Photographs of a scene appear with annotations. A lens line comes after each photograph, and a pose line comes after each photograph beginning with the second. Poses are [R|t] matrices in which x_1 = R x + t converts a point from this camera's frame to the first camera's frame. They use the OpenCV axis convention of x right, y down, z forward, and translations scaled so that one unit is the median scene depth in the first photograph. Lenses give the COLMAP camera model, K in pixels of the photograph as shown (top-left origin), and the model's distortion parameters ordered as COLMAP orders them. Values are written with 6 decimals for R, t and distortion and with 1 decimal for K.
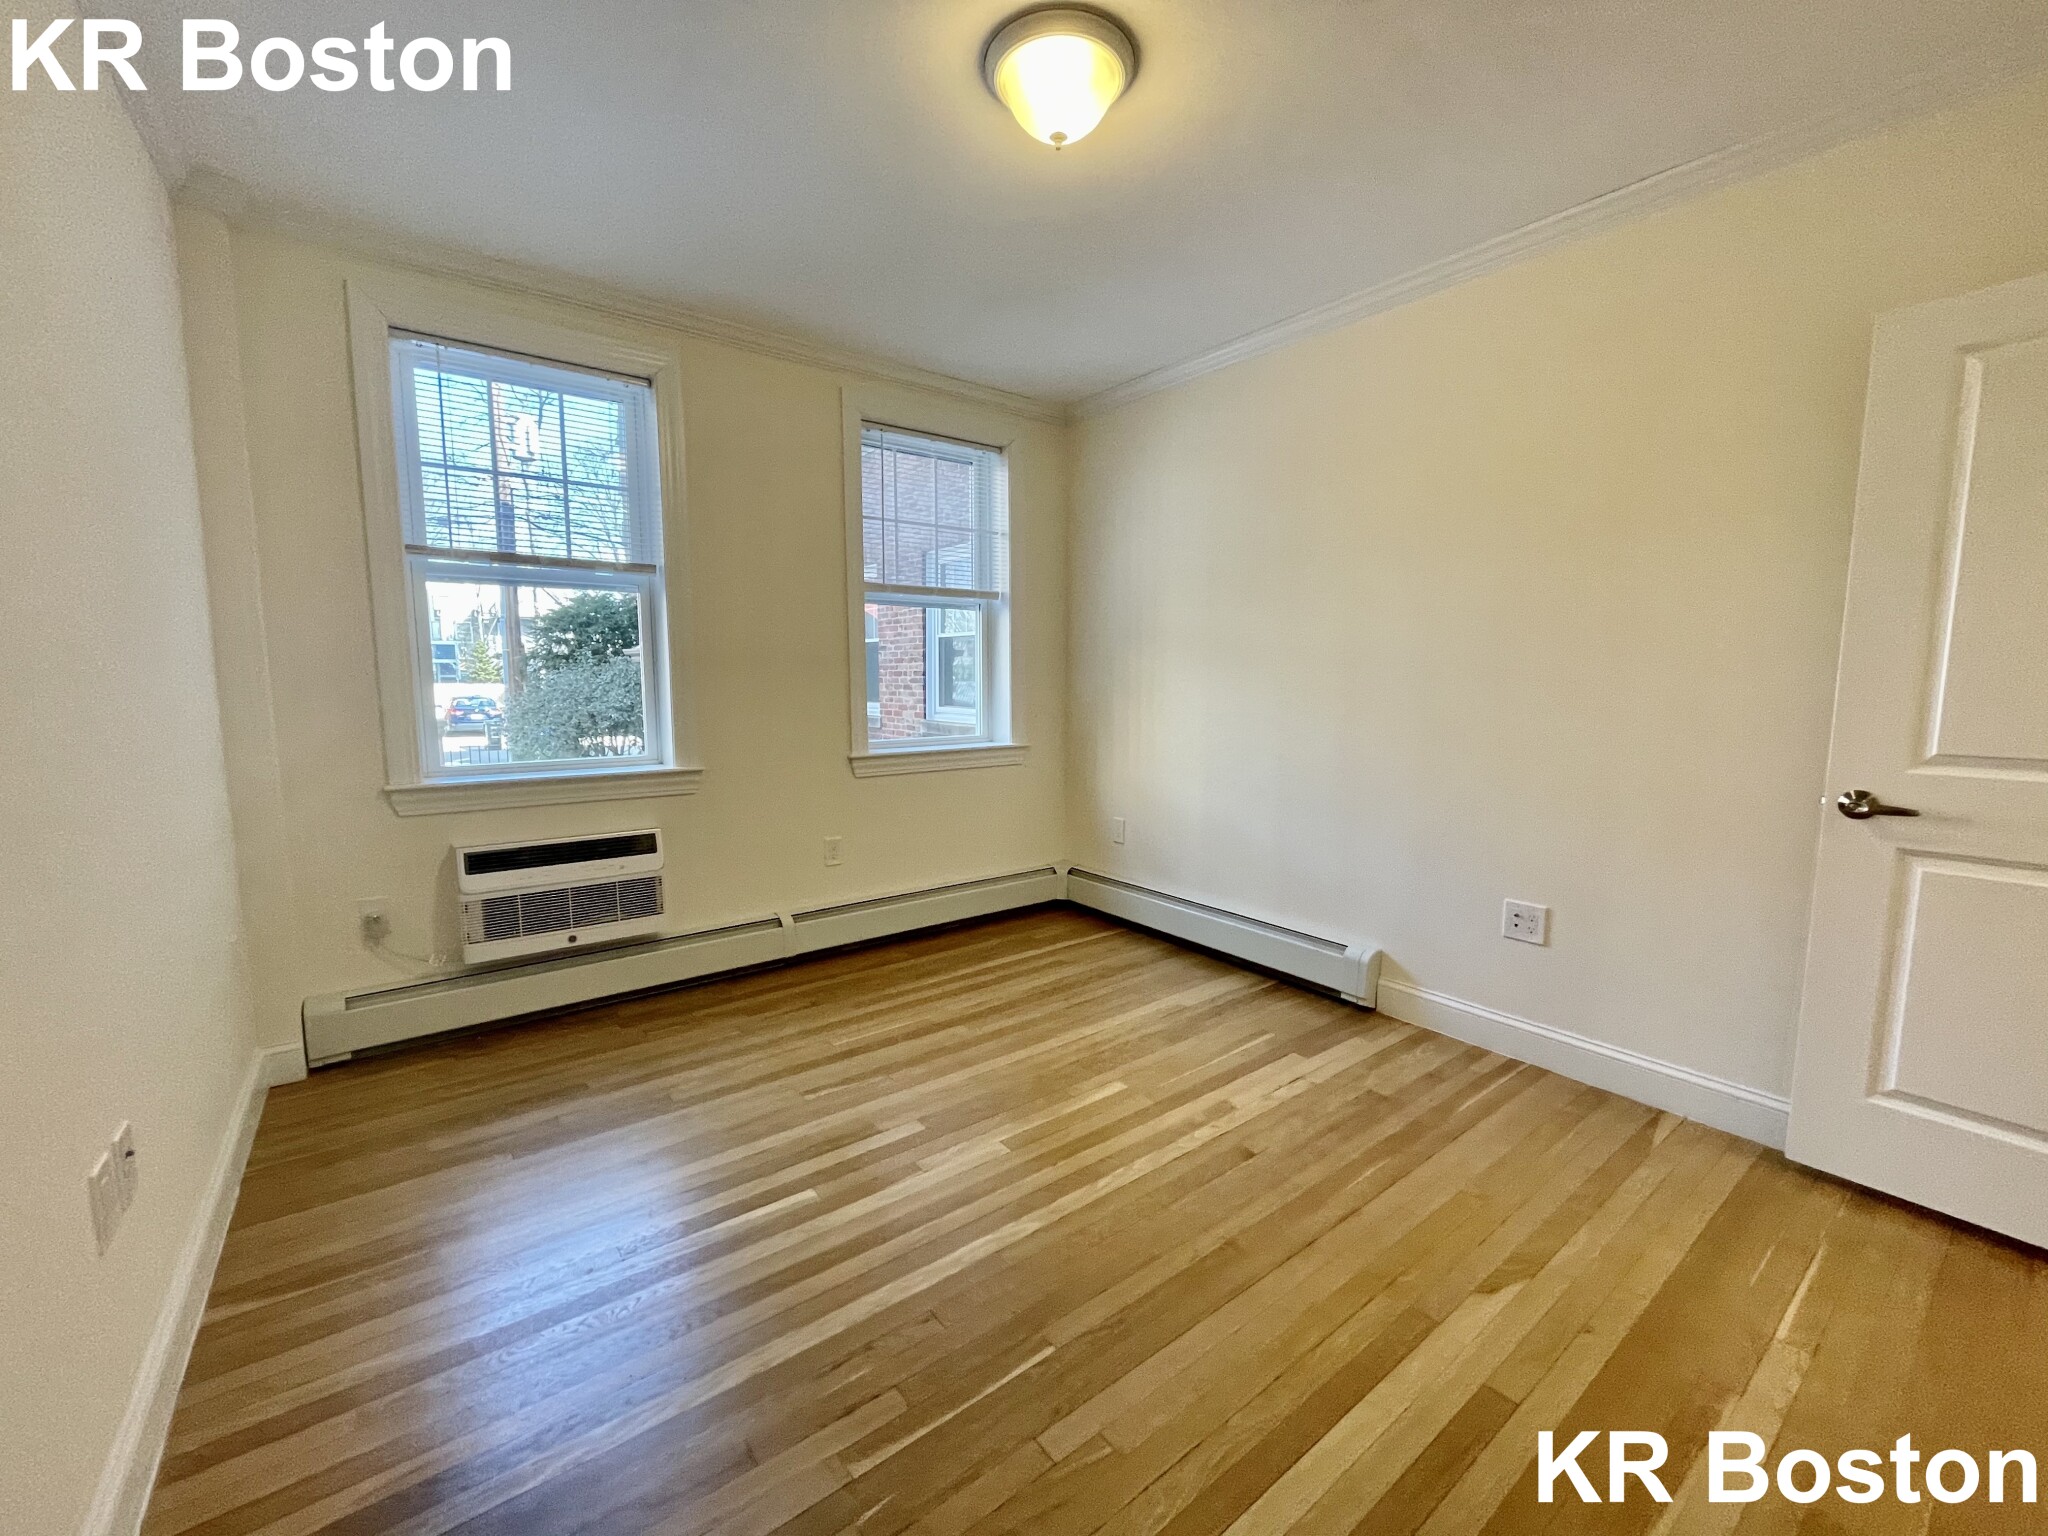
lens RADIAL K [[832.0, 0, 999.5], [0, 832.0, 767.3], [0, 0, 1]] dist [-0.001120, -0.000146]
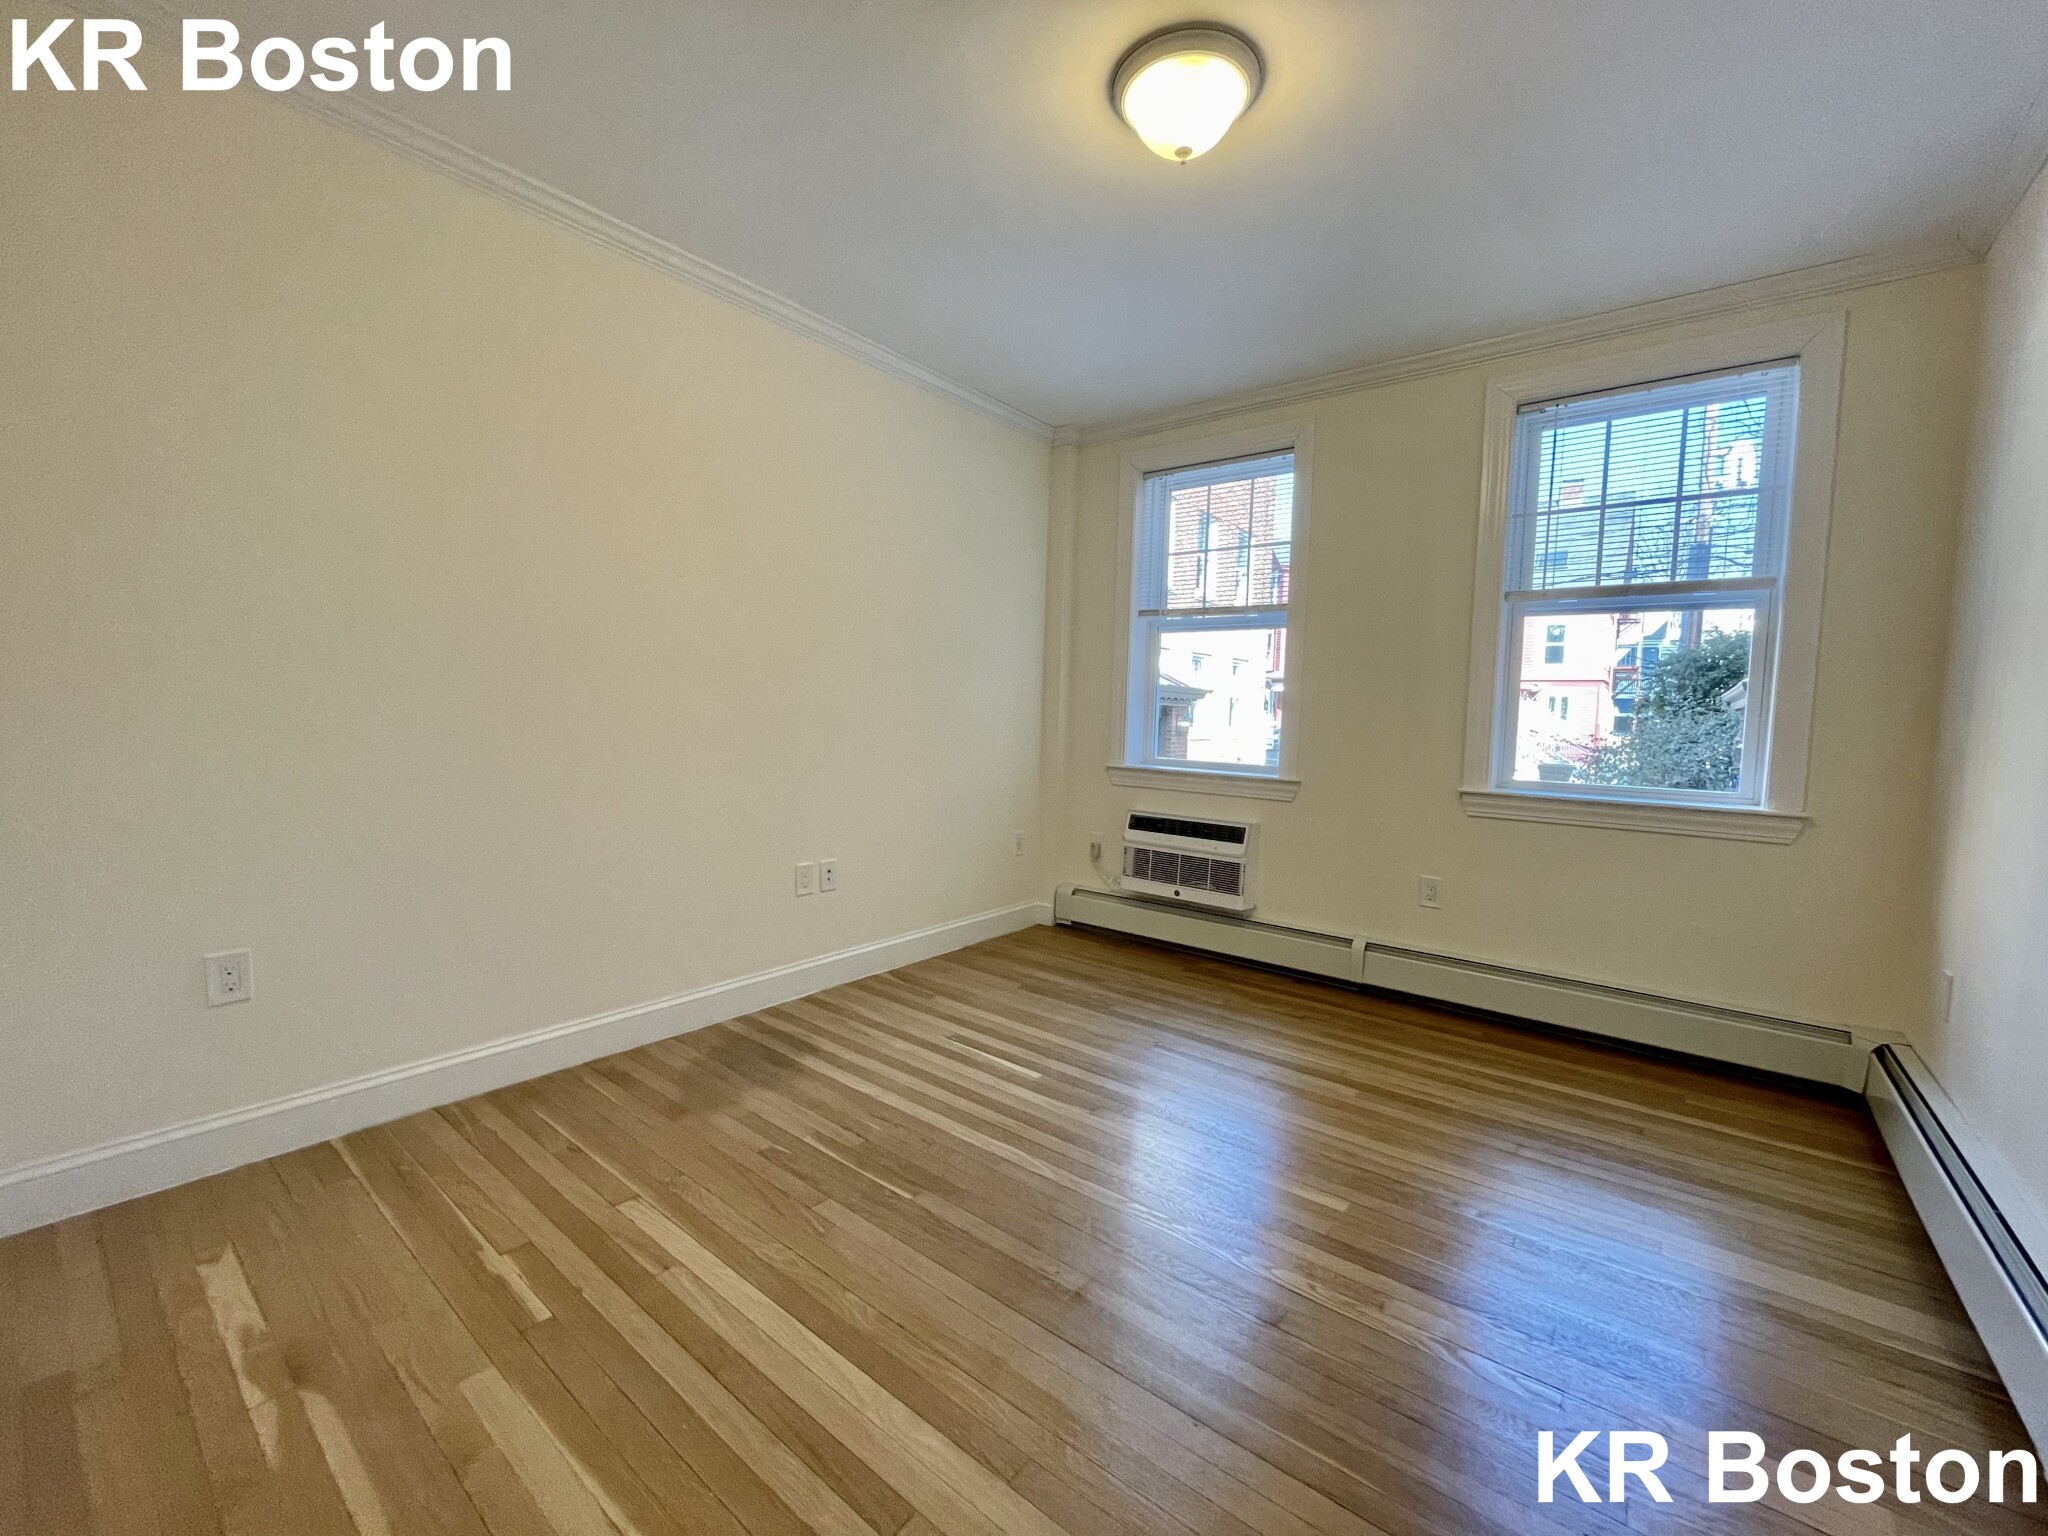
lens RADIAL K [[823.3, 0, 1024.0], [0, 823.3, 768.0], [0, 0, 1]] dist [-0.000843, 0.000016]
pose [[0.251153, 0.079175, -0.964704, 0.648651], [-0.128254, 0.990583, 0.047910, -0.021892], [0.959413, 0.111694, 0.258942, 0.385909]]
